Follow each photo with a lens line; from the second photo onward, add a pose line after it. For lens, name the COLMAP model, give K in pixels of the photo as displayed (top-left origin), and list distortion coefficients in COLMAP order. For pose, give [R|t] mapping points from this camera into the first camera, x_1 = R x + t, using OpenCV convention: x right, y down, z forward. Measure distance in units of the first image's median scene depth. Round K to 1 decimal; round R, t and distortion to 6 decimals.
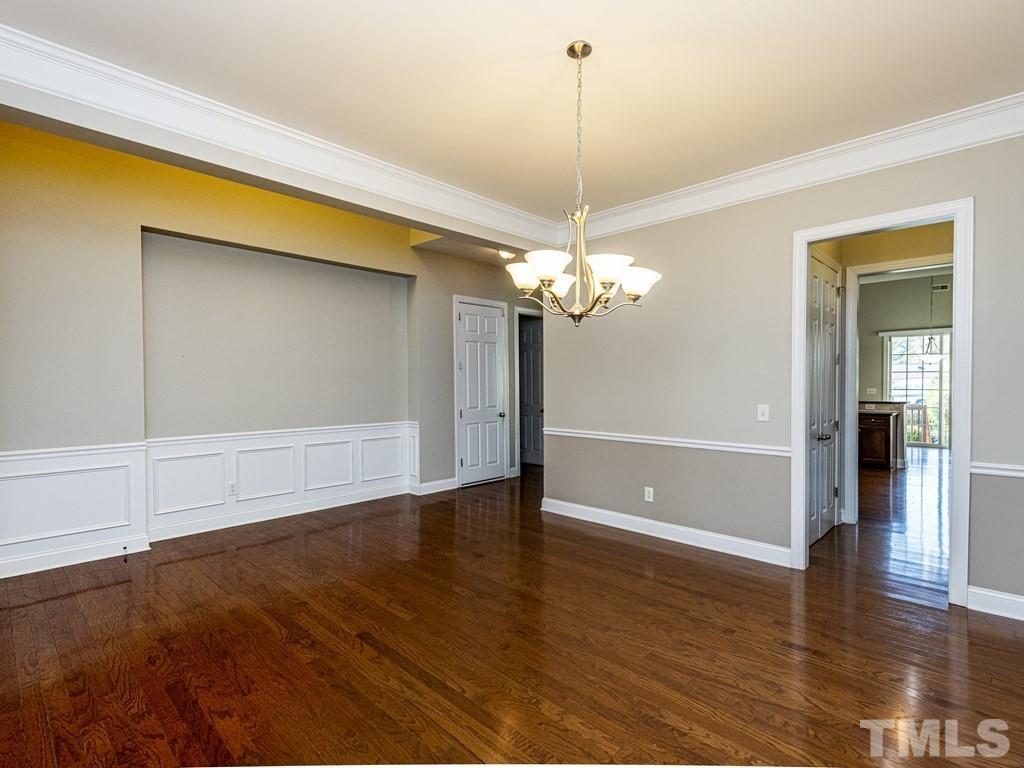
lens RADIAL K [[502.1, 0, 514.5], [0, 502.1, 383.7], [0, 0, 1]] dist [0.010573, -0.000072]
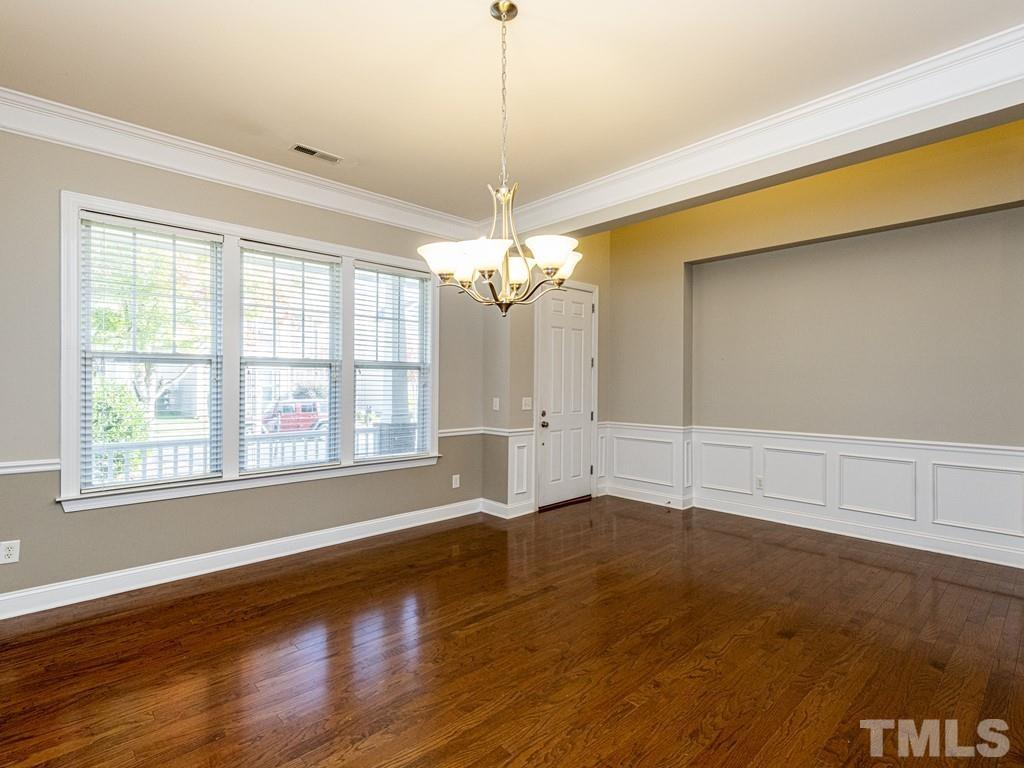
lens RADIAL K [[502.1, 0, 514.5], [0, 502.1, 383.7], [0, 0, 1]] dist [0.010573, -0.000072]
pose [[-0.041652, 0.000957, -0.999132, 0.957937], [-0.003260, 0.999994, 0.001093, 0.003916], [0.999127, 0.003303, -0.041649, 1.001255]]
